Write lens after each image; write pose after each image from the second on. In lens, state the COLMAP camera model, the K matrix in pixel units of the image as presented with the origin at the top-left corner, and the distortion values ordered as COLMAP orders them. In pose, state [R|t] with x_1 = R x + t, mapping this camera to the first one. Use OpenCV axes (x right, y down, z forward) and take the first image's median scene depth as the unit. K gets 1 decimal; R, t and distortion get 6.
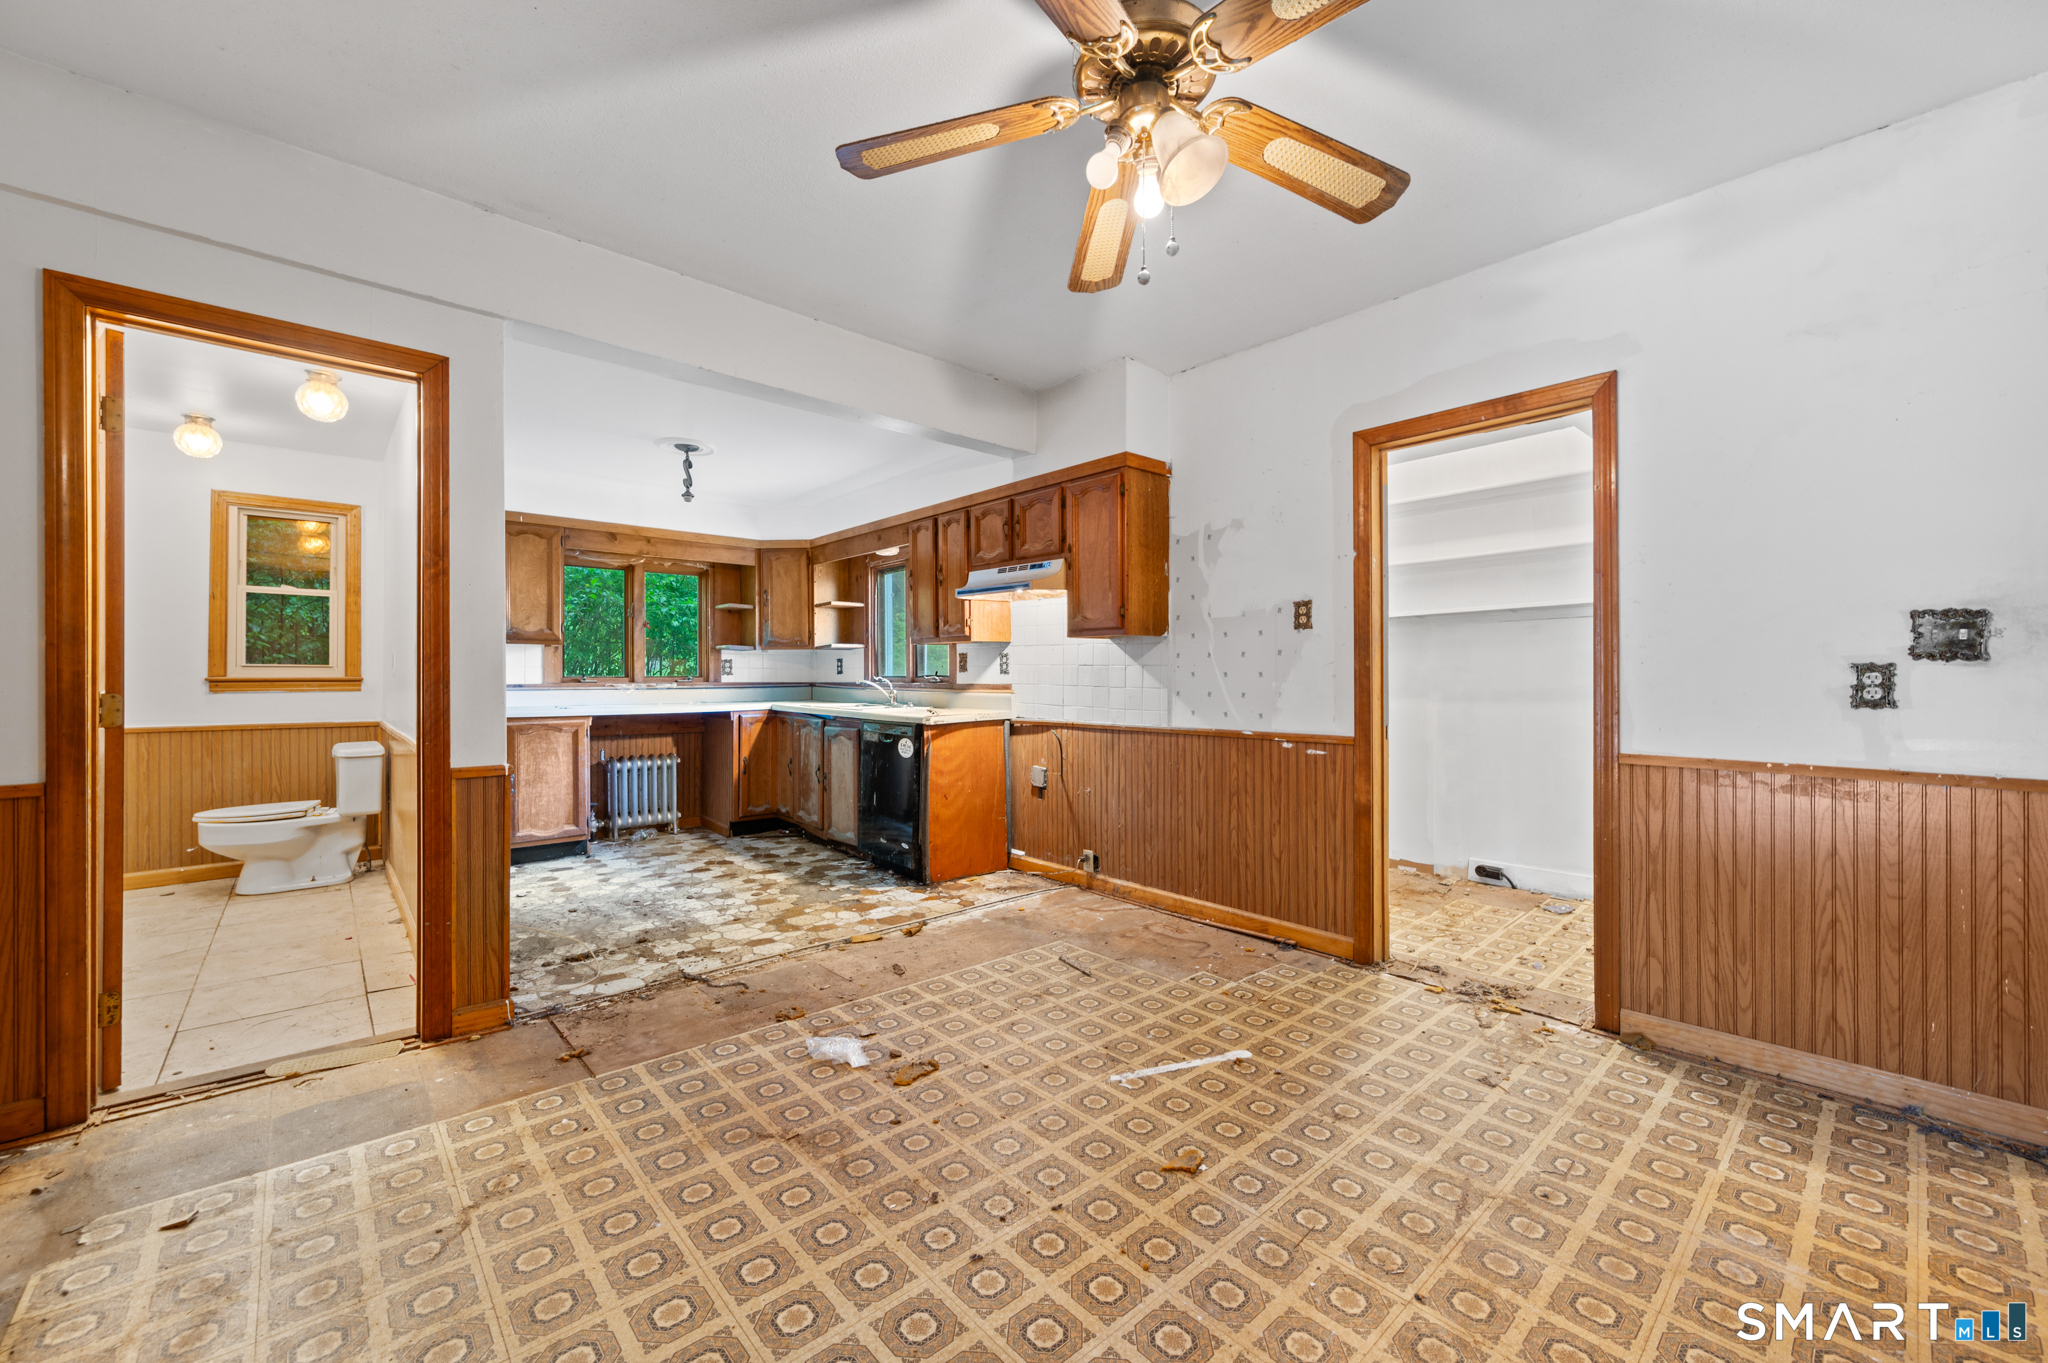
lens RADIAL K [[813.4, 0, 1027.3], [0, 813.4, 675.8], [0, 0, 1]] dist [0.000595, -0.000155]
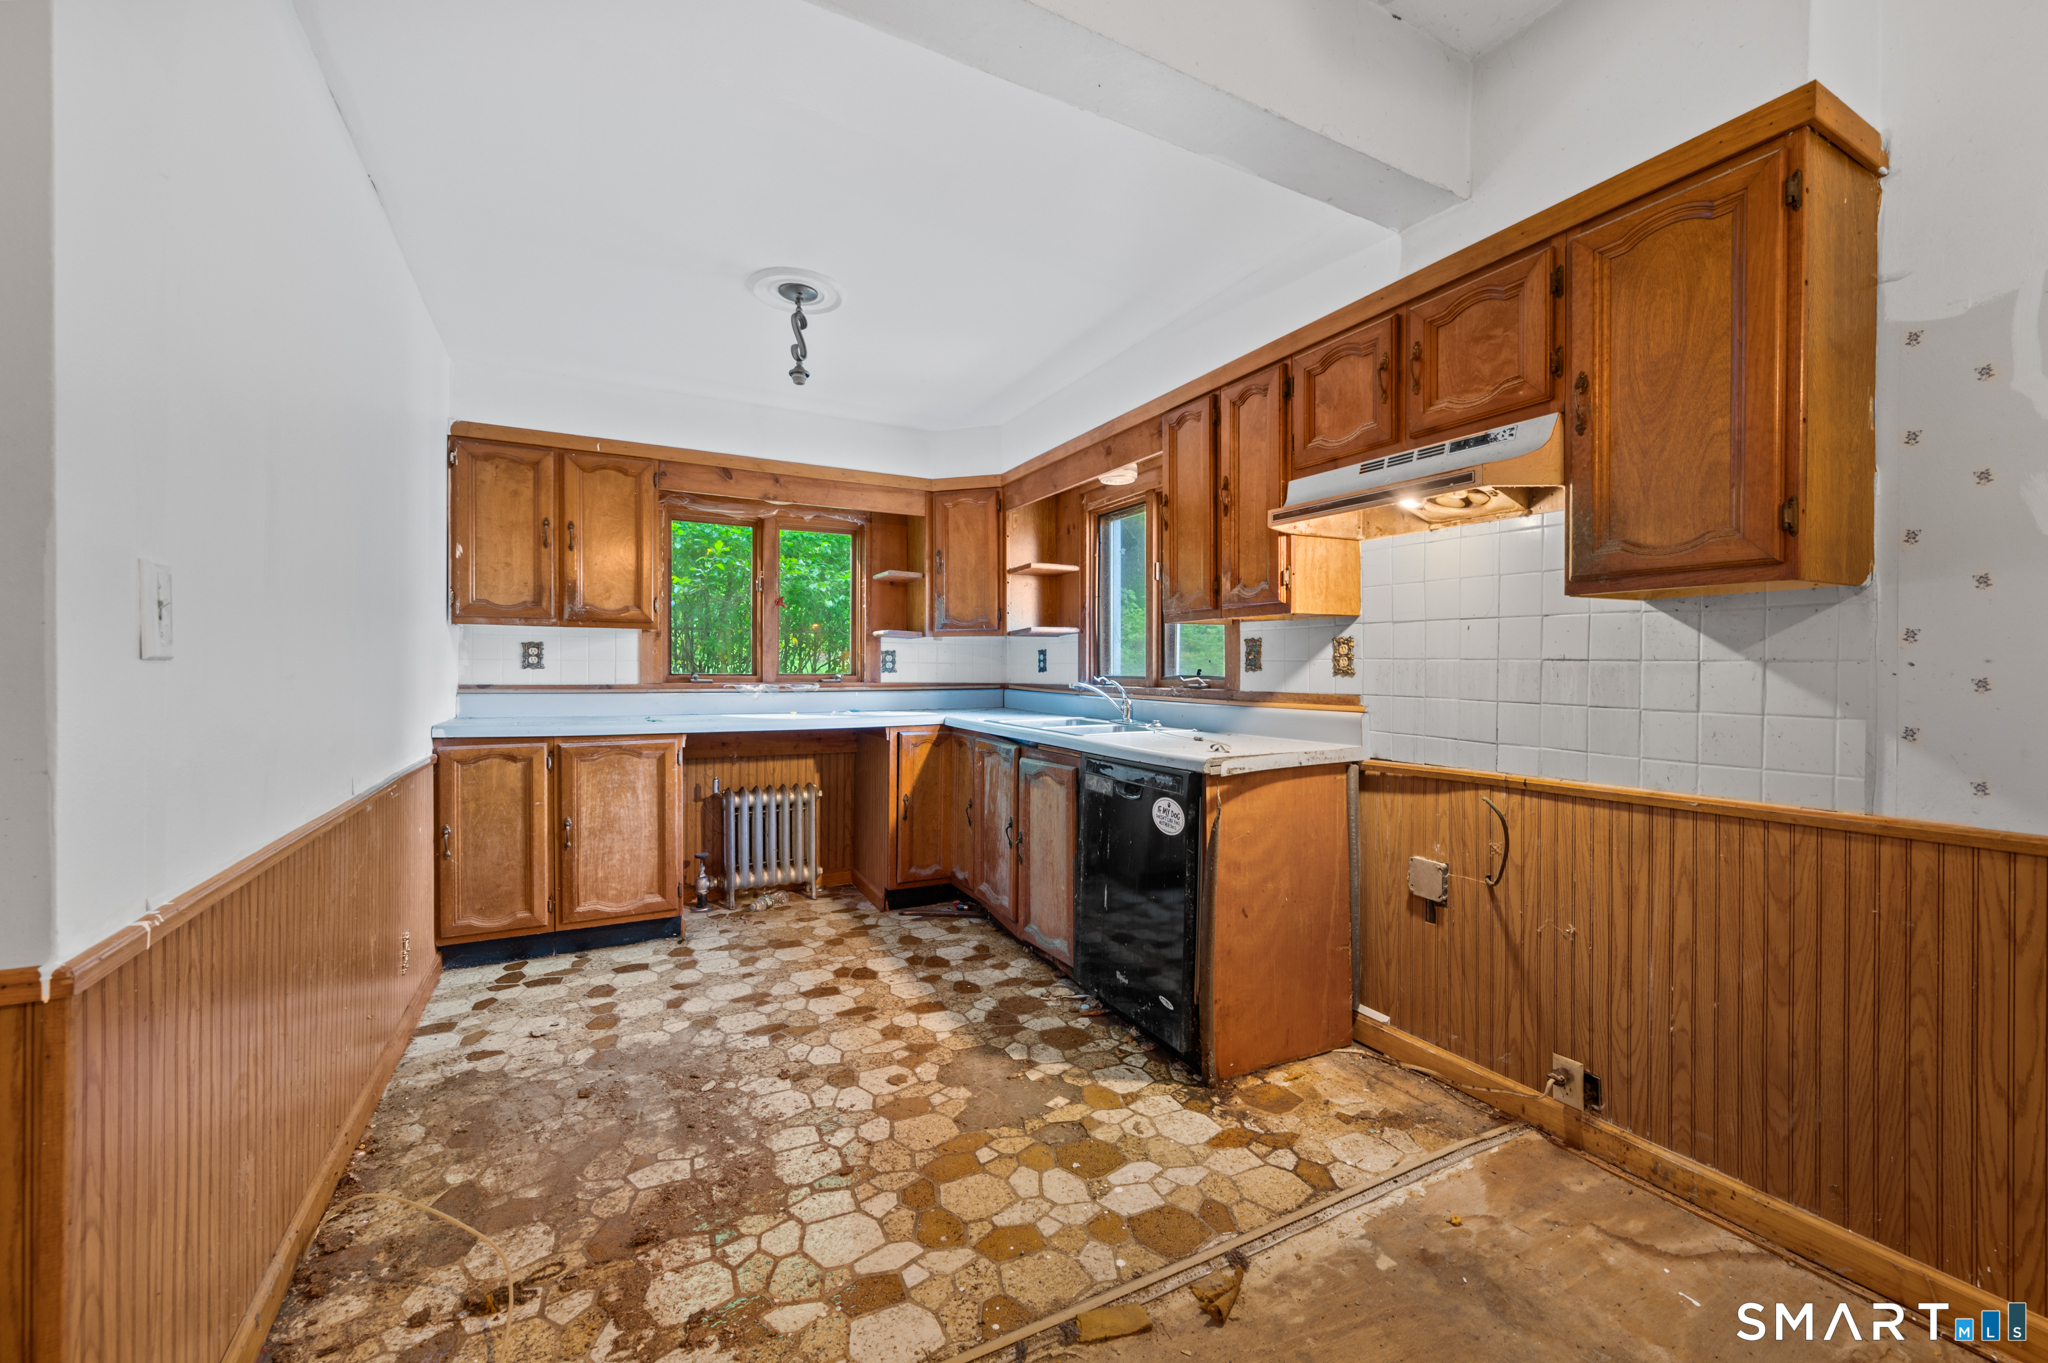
lens RADIAL K [[821.3, 0, 1027.1], [0, 821.3, 673.8], [0, 0, 1]] dist [0.000084, -0.000275]
pose [[0.971698, 0.006104, -0.236146, -0.119090], [-0.005048, 0.999974, 0.005076, -0.006143], [0.236171, -0.003740, 0.971704, 0.485278]]
